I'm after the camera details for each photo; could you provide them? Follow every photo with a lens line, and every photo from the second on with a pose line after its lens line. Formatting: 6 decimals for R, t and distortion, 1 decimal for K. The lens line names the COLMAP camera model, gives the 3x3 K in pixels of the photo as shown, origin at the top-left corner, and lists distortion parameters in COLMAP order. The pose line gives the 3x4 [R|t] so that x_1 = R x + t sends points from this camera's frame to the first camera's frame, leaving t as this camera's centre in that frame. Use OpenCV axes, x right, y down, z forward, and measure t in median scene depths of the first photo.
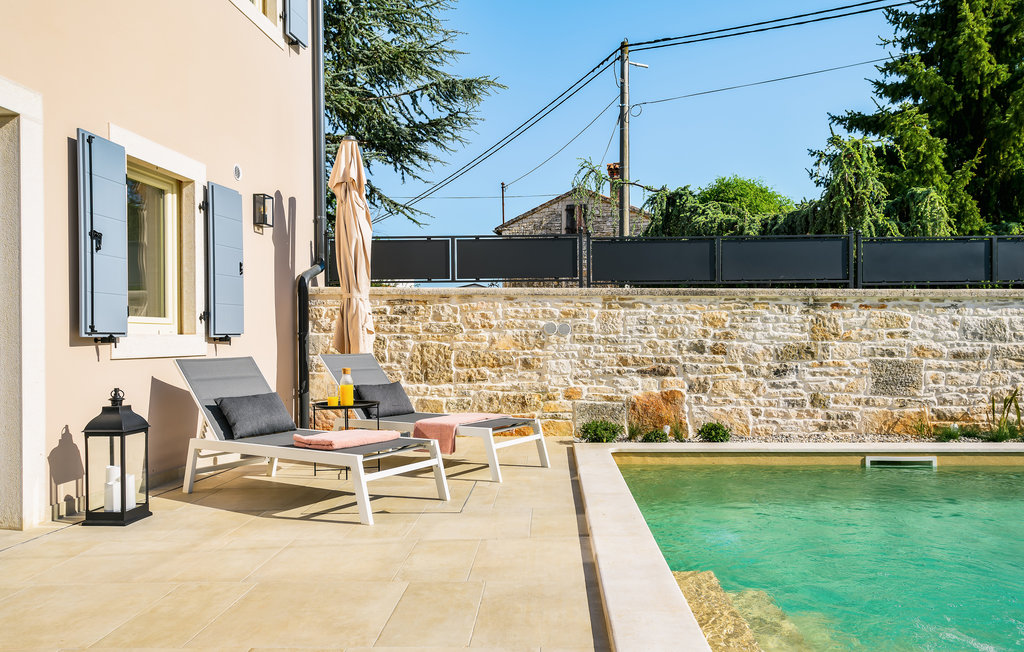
lens RADIAL K [[683.8, 0, 543.8], [0, 683.8, 344.4], [0, 0, 1]] dist [0.009687, -0.000127]
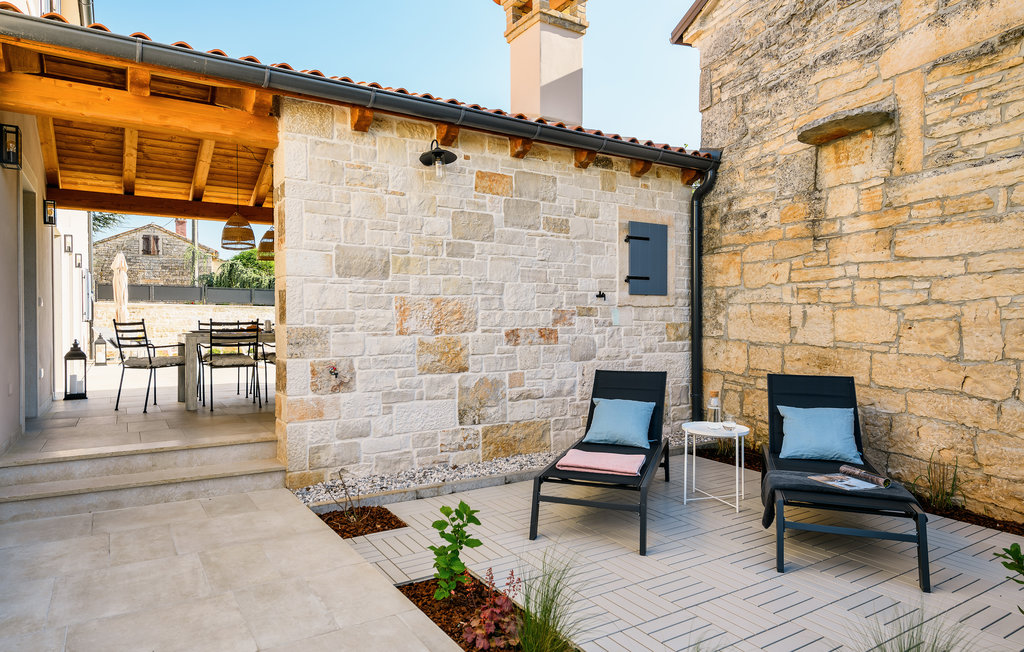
lens RADIAL K [[621.3, 0, 510.2], [0, 621.3, 330.2], [0, 0, 1]] dist [-0.001296, 0.000514]
pose [[0.795372, -0.004807, 0.606103, -0.519860], [0.006927, 0.999975, -0.001160, 0.038924], [-0.606082, 0.005122, 0.795385, -1.924592]]
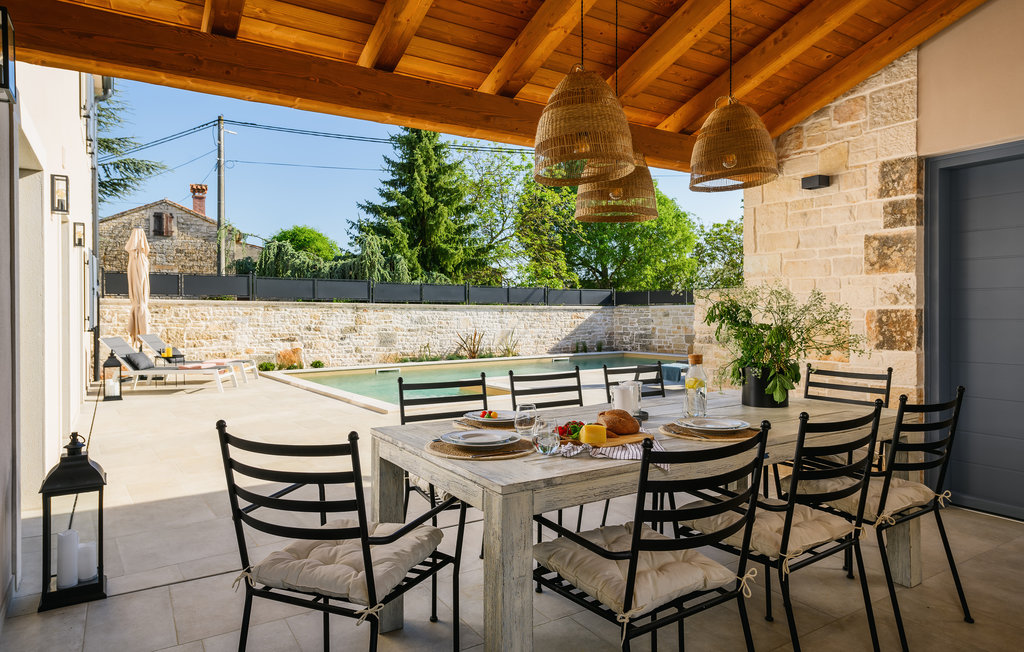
lens RADIAL K [[615.4, 0, 513.2], [0, 615.4, 316.4], [0, 0, 1]] dist [-0.004845, -0.002654]
pose [[0.788386, -0.001931, 0.615178, -0.482802], [0.003575, 0.999993, -0.001442, -0.029371], [-0.615170, 0.003336, 0.788387, -1.005618]]
